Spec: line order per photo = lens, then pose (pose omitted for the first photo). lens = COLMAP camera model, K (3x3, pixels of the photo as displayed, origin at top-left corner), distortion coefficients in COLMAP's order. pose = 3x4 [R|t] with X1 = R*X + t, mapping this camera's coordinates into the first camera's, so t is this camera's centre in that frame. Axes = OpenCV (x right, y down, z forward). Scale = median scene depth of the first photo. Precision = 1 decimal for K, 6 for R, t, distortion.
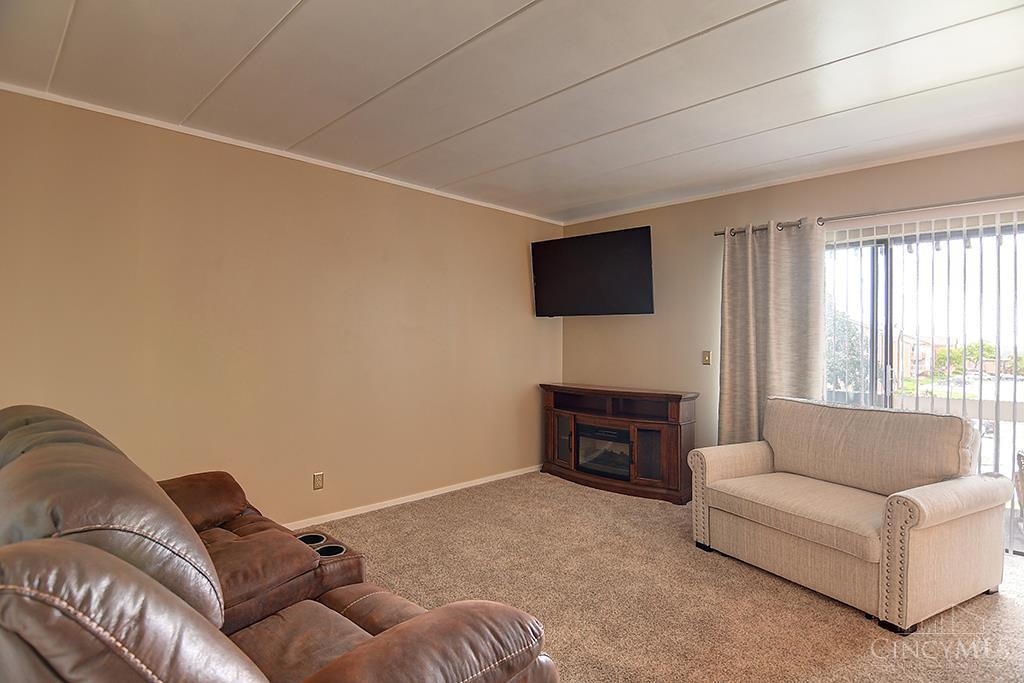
lens RADIAL K [[541.0, 0, 512.7], [0, 541.0, 342.8], [0, 0, 1]] dist [-0.013420, -0.001764]
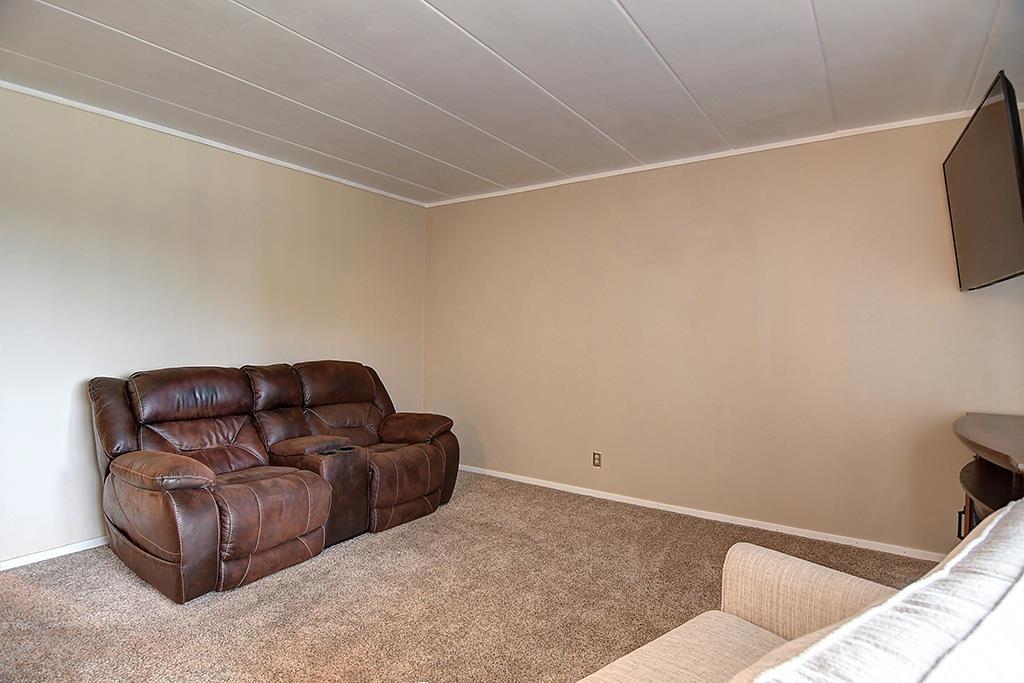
lens RADIAL K [[541.0, 0, 518.3], [0, 541.0, 341.1], [0, 0, 1]] dist [-0.013420, -0.001764]
pose [[0.185178, 0.015647, -0.982580, 0.627249], [-0.011791, 0.999837, 0.013699, 0.004293], [0.982634, 0.009048, 0.185332, 0.580314]]
